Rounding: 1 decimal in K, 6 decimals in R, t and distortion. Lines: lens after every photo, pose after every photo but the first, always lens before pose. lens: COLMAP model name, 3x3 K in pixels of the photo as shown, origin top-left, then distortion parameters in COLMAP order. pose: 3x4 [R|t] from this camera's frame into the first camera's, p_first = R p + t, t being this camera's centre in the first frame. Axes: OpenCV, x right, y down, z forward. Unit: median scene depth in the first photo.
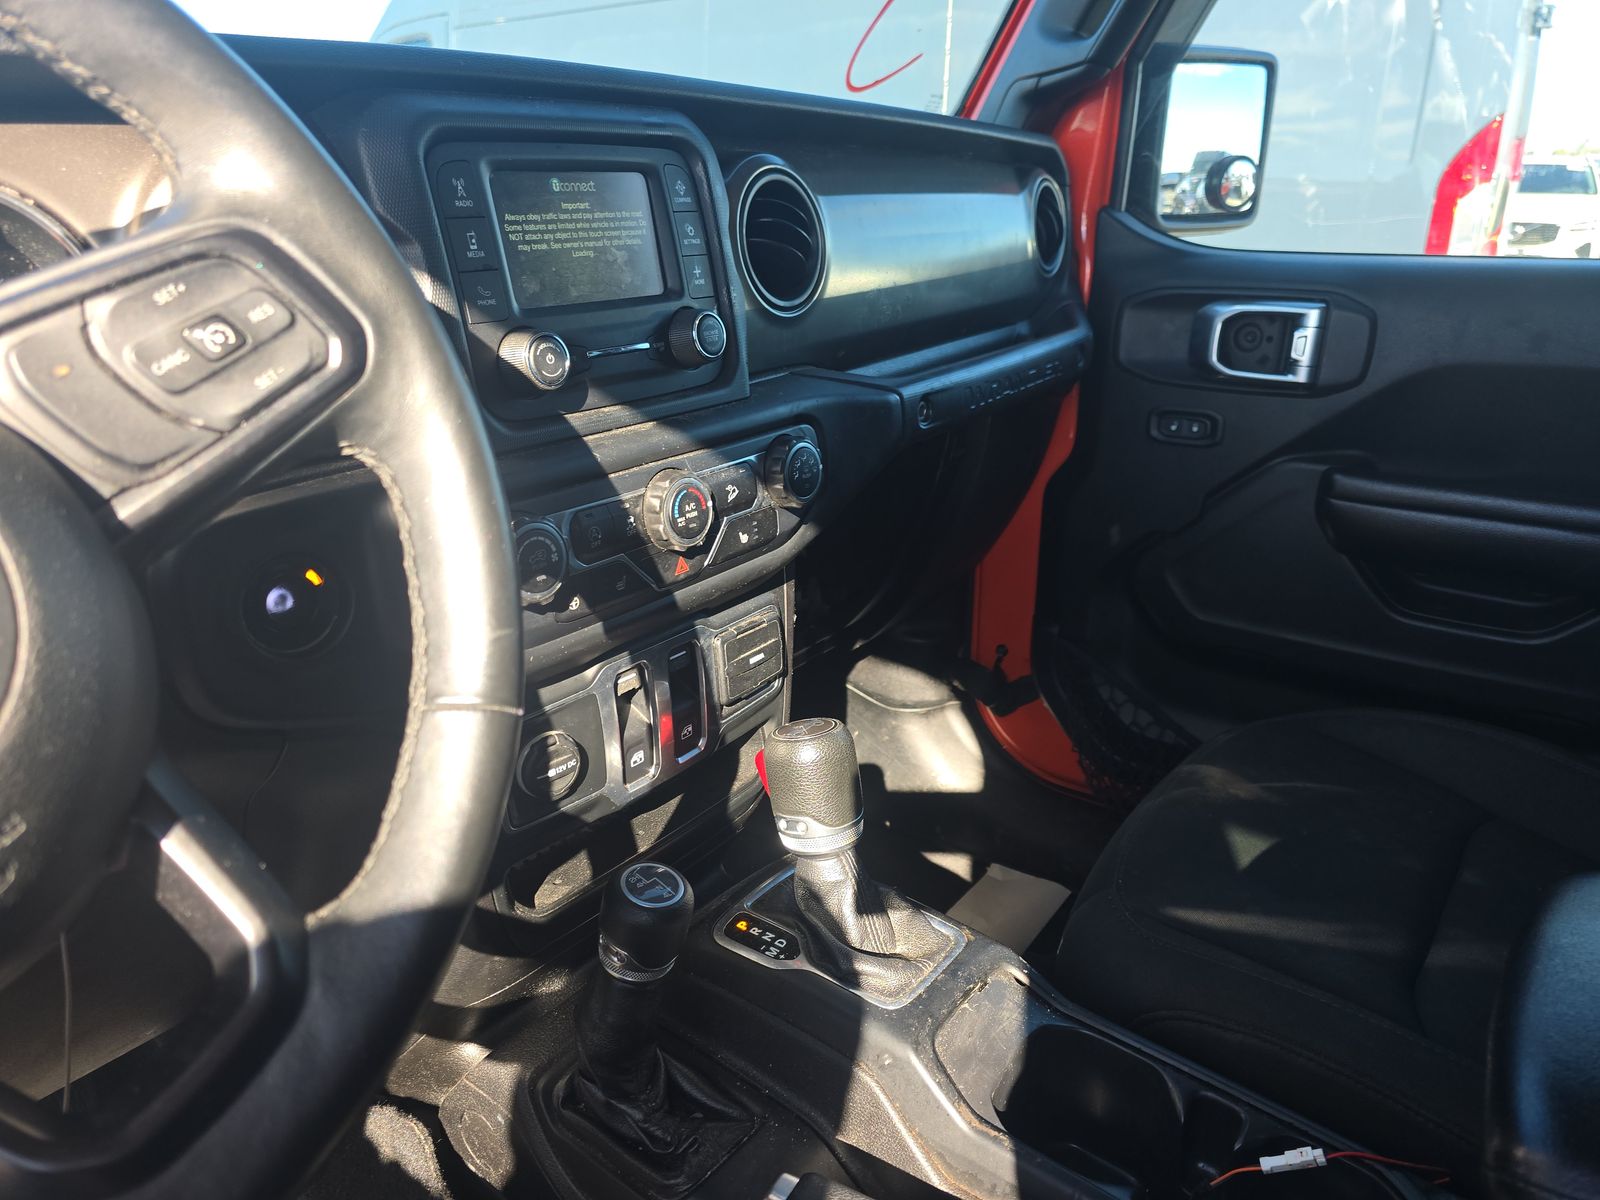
lens RADIAL K [[1075.1, 0, 813.2], [0, 1075.1, 603.0], [0, 0, 1]] dist [0.063461, -0.052495]
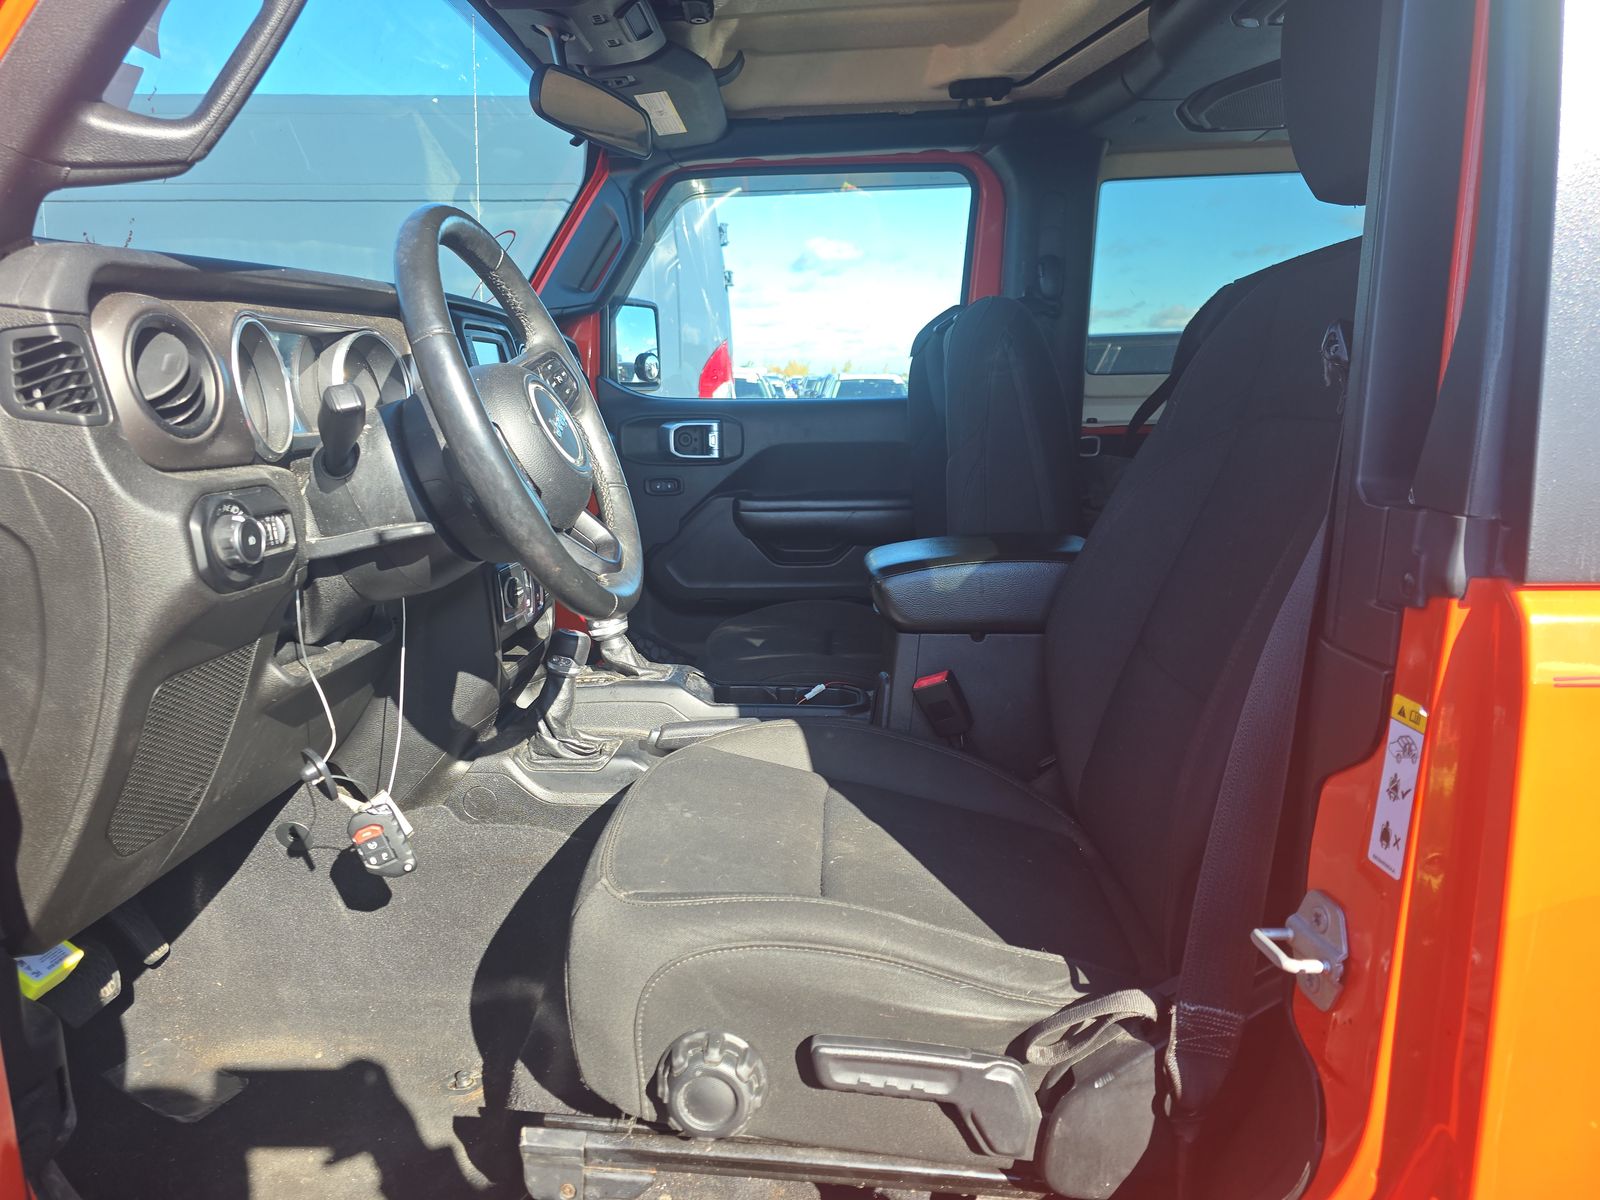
lens RADIAL K [[1098.1, 0, 797.7], [0, 1098.1, 595.8], [0, 0, 1]] dist [0.082138, -0.094188]
pose [[0.811831, -0.101074, 0.575078, -0.644976], [0.205759, 0.971246, -0.119764, 0.329813], [-0.546438, 0.215556, 0.809285, -0.702255]]
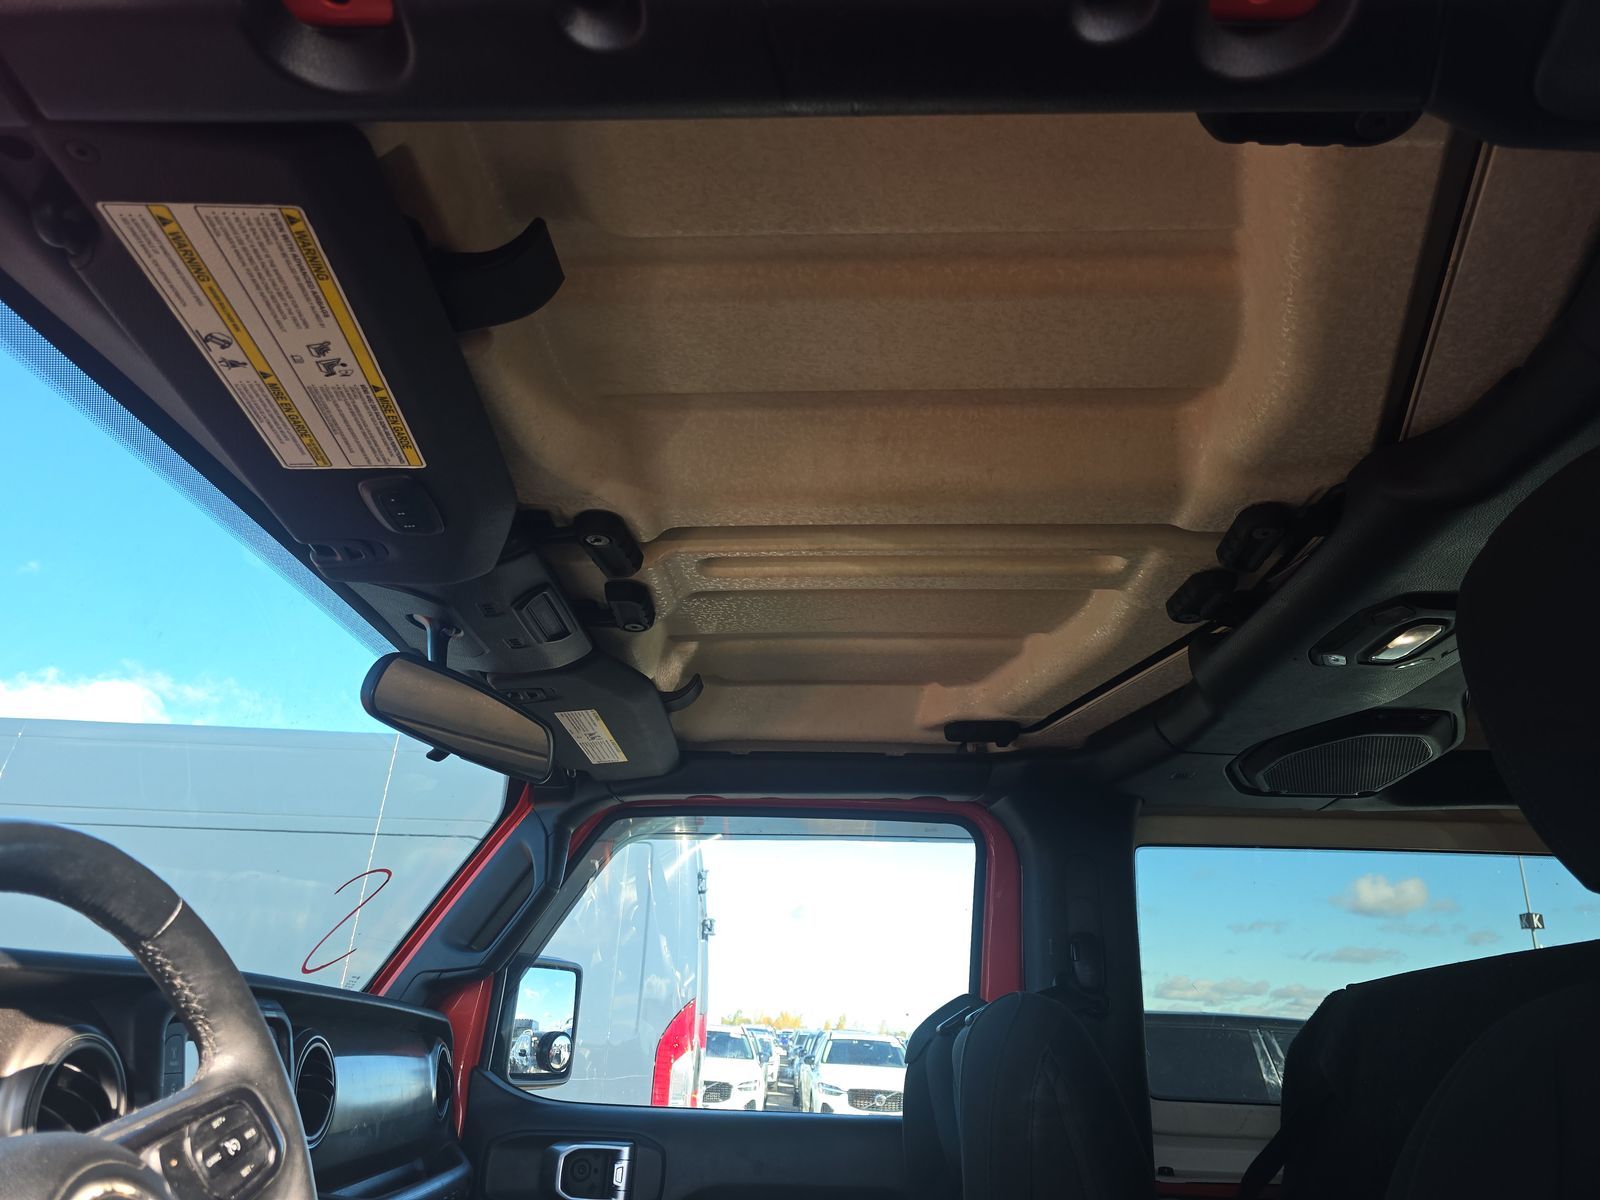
lens RADIAL K [[1075.1, 0, 813.2], [0, 1075.1, 603.0], [0, 0, 1]] dist [0.063461, -0.052495]
pose [[0.799297, 0.265101, 0.539301, -0.314630], [0.168486, 0.762578, -0.624570, 0.126147], [-0.576833, 0.590082, 0.564860, -0.389120]]
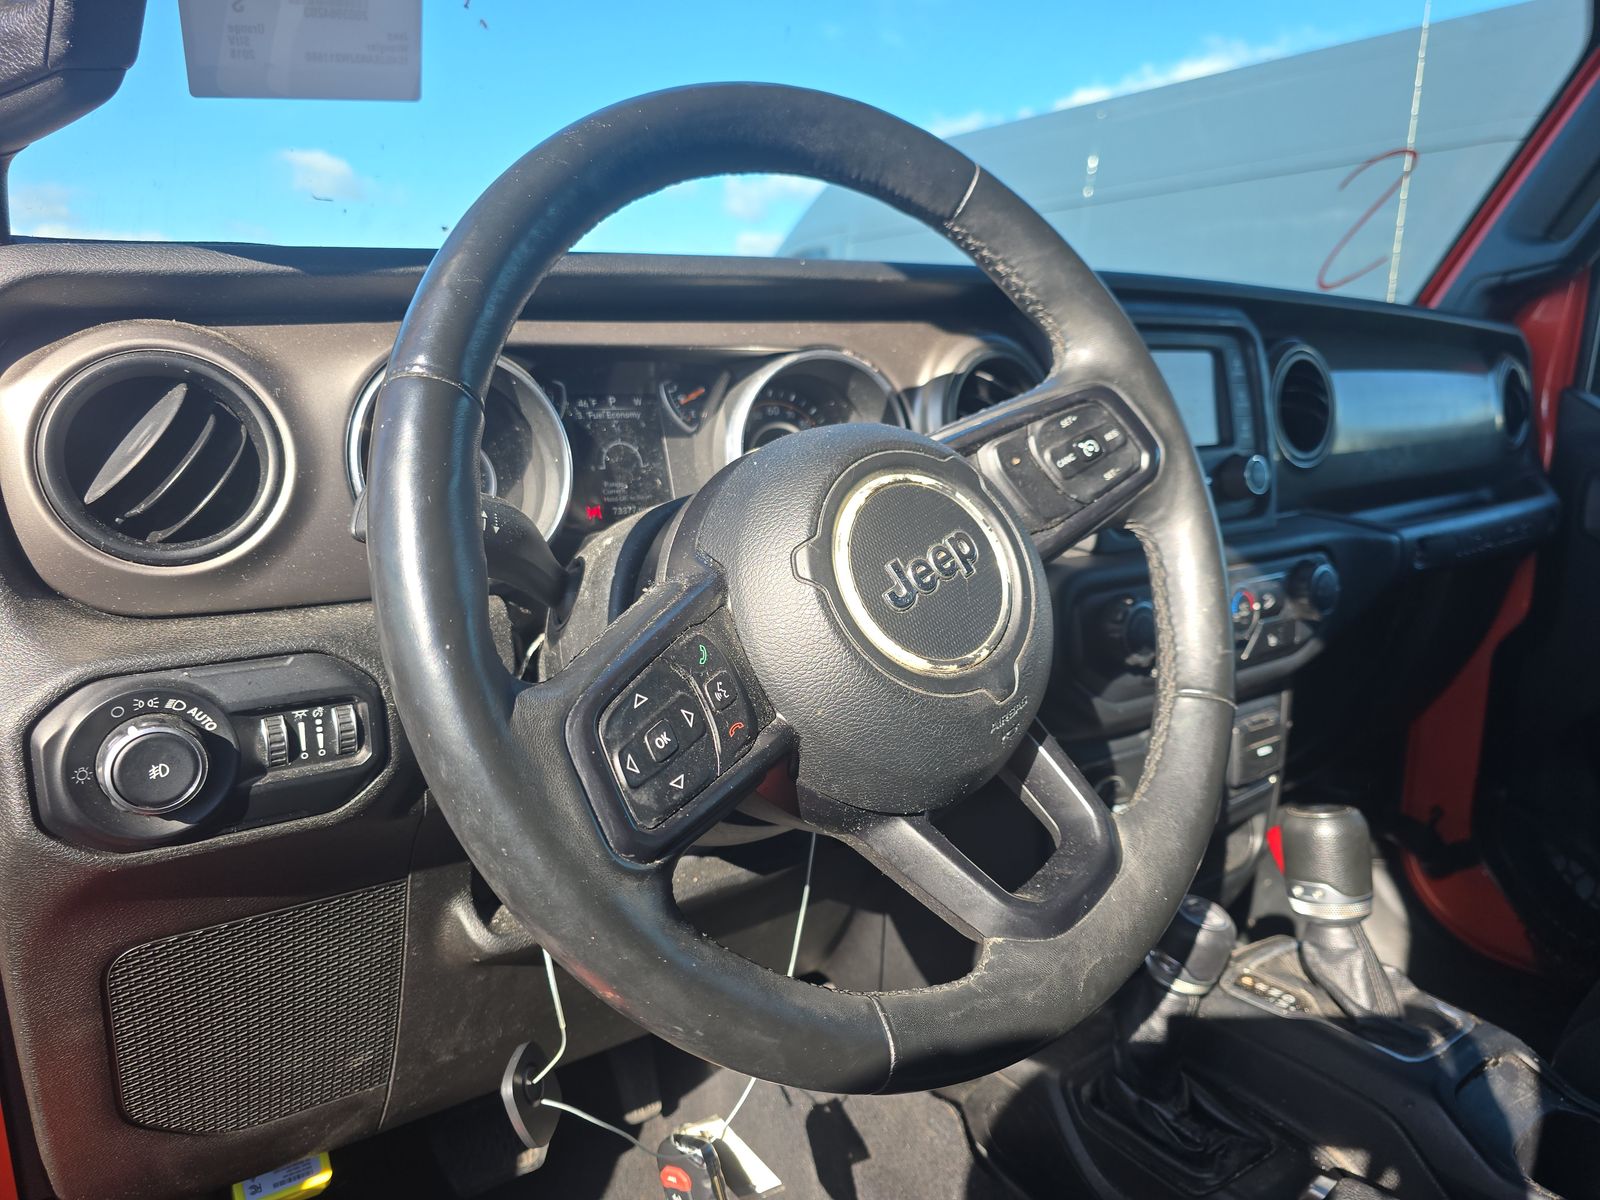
lens RADIAL K [[1098.1, 0, 797.7], [0, 1098.1, 595.8], [0, 0, 1]] dist [0.082138, -0.094188]
pose [[0.958803, 0.068712, -0.275636, -0.150460], [-0.112449, 0.982851, -0.146146, 0.084006], [0.260867, 0.171120, 0.950087, -0.207309]]
